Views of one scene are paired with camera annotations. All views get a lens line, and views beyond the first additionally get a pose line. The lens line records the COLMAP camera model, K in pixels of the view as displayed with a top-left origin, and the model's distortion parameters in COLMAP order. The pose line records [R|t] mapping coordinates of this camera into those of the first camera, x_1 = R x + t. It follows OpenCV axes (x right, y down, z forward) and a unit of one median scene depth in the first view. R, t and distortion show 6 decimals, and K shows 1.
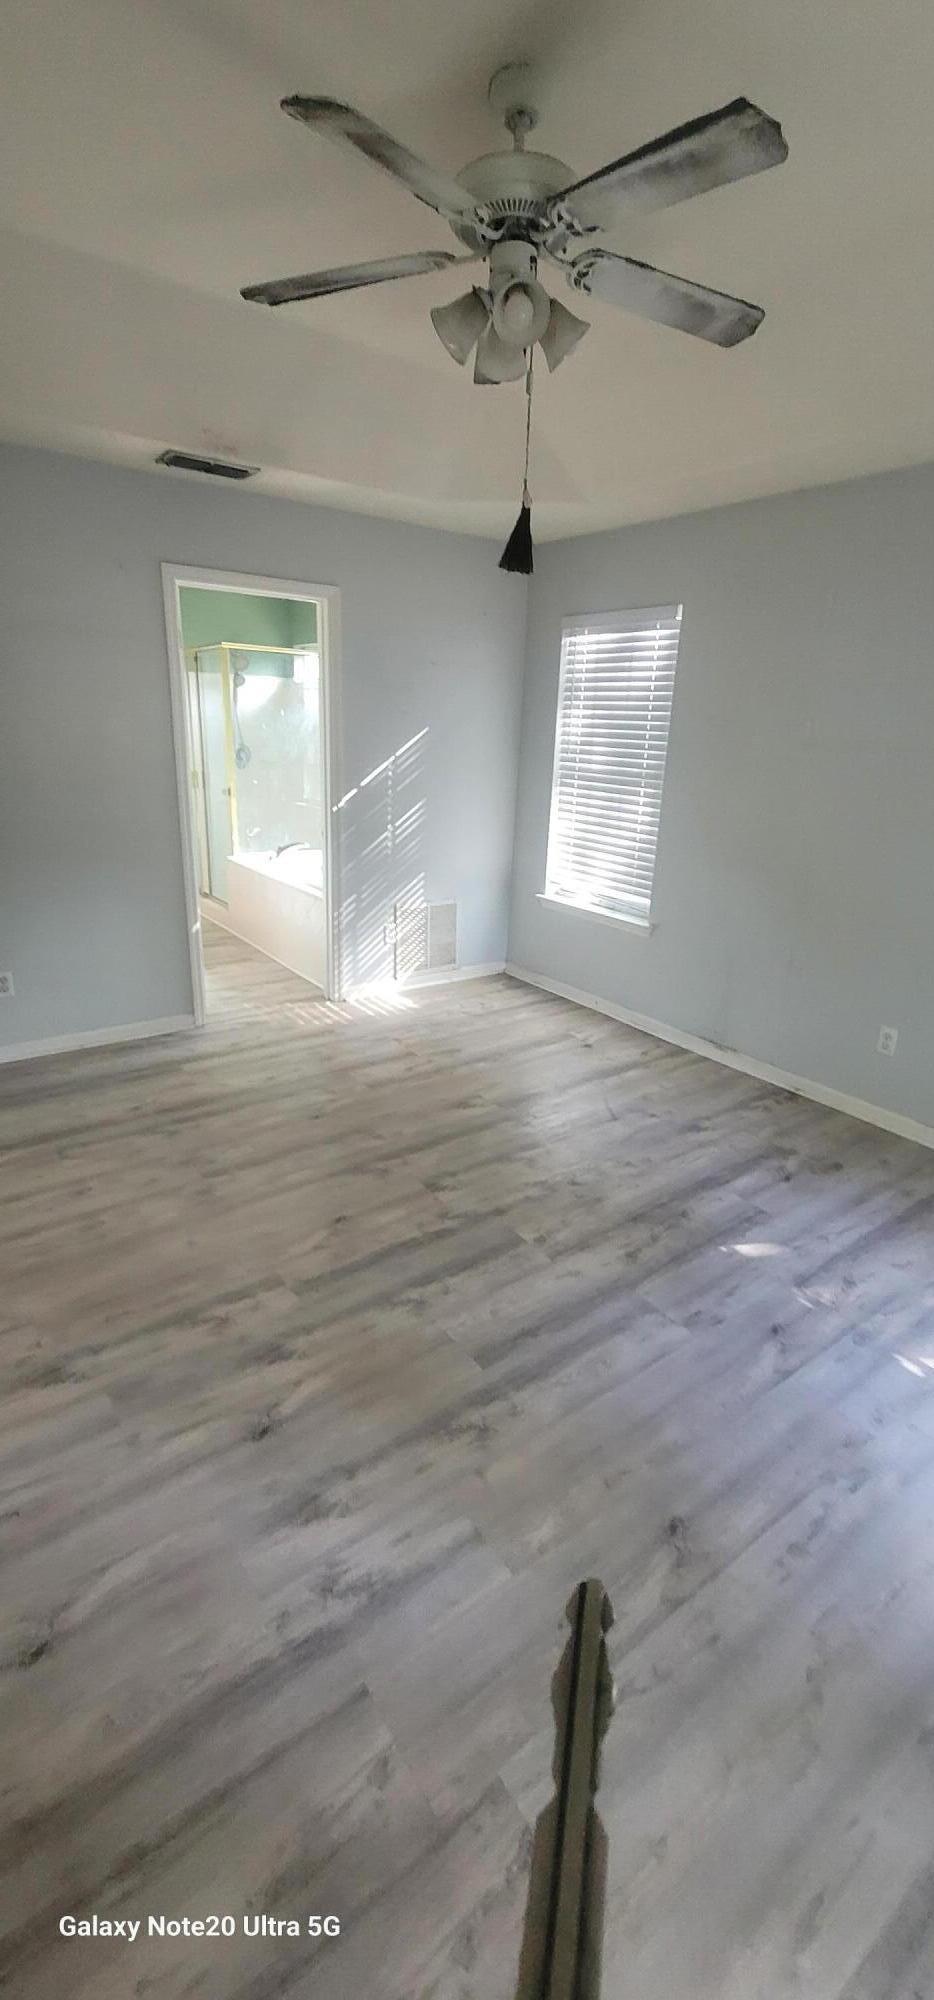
lens RADIAL K [[822.7, 0, 461.1], [0, 822.7, 1000.6], [0, 0, 1]] dist [-0.000231, -0.000033]
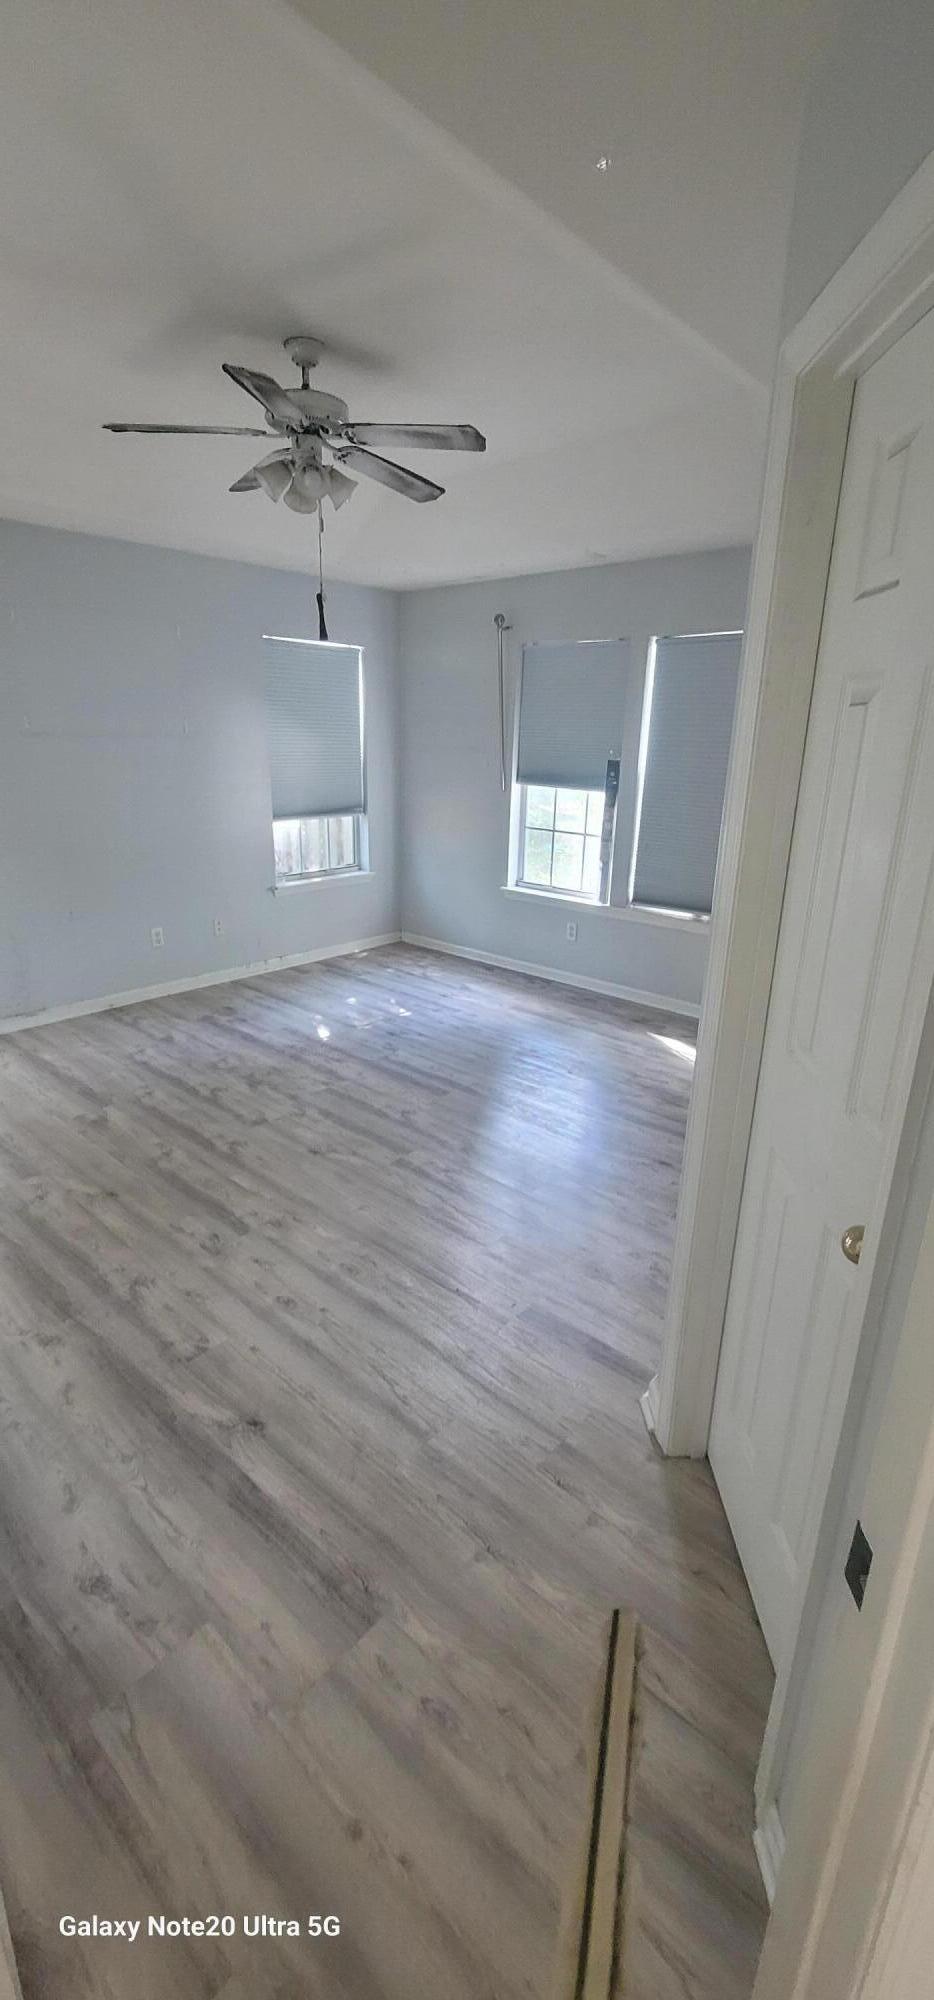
lens RADIAL K [[822.7, 0, 461.1], [0, 822.7, 1000.6], [0, 0, 1]] dist [-0.000231, -0.000033]
pose [[-0.209238, -0.341845, 0.916167, -1.200973], [0.285002, 0.874911, 0.391542, -0.335939], [-0.935411, 0.343035, -0.085638, 0.802696]]
